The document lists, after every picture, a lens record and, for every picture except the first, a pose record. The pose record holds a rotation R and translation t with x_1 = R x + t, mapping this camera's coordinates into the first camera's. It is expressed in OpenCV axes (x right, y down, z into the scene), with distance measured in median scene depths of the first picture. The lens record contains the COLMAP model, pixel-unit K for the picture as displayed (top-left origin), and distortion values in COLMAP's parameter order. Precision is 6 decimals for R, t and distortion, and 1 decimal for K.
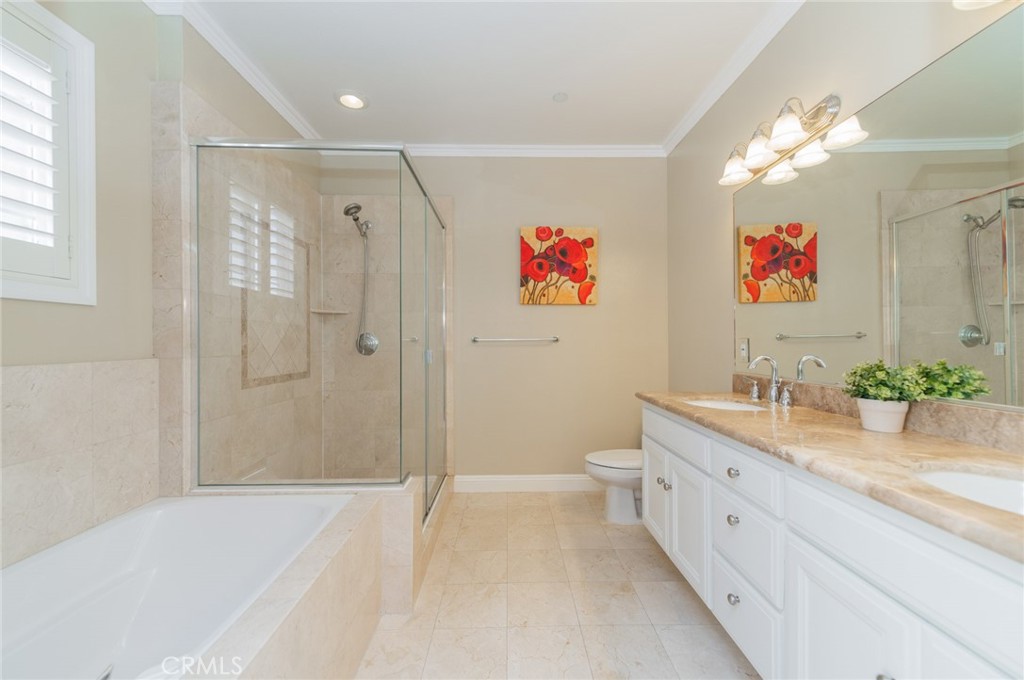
lens RADIAL K [[400.0, 0, 512.6], [0, 400.0, 340.0], [0, 0, 1]] dist [0.001157, -0.000041]
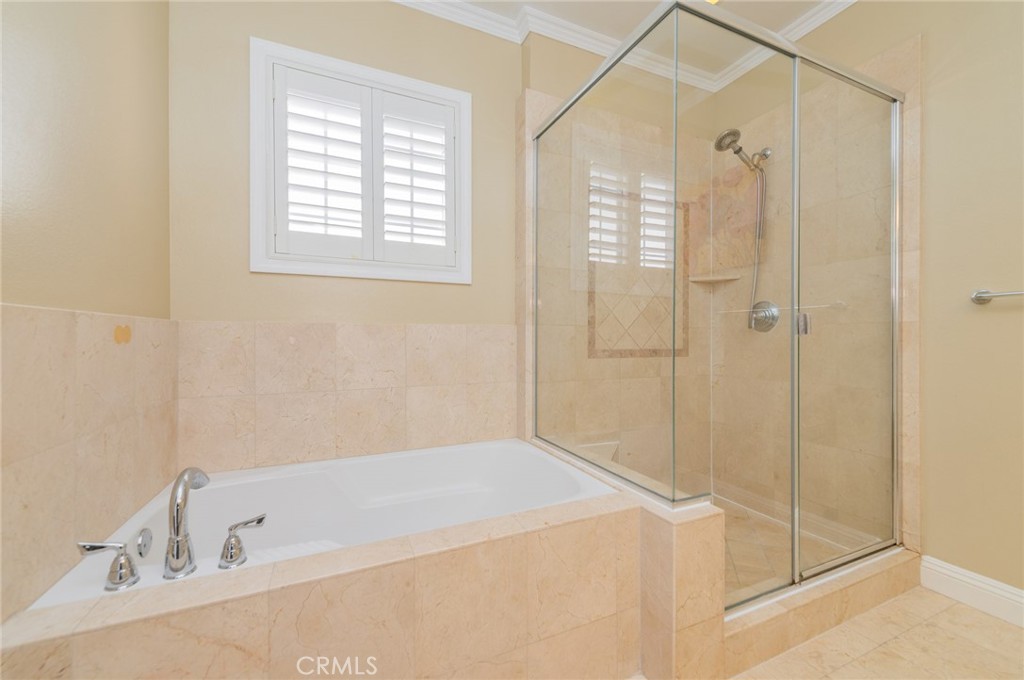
lens RADIAL K [[400.0, 0, 509.9], [0, 400.0, 341.4], [0, 0, 1]] dist [0.001157, -0.000041]
pose [[0.378438, 0.010661, -0.925565, 0.192773], [0.002718, 0.999917, 0.012629, 0.061753], [0.925623, -0.007295, 0.378378, 0.394769]]
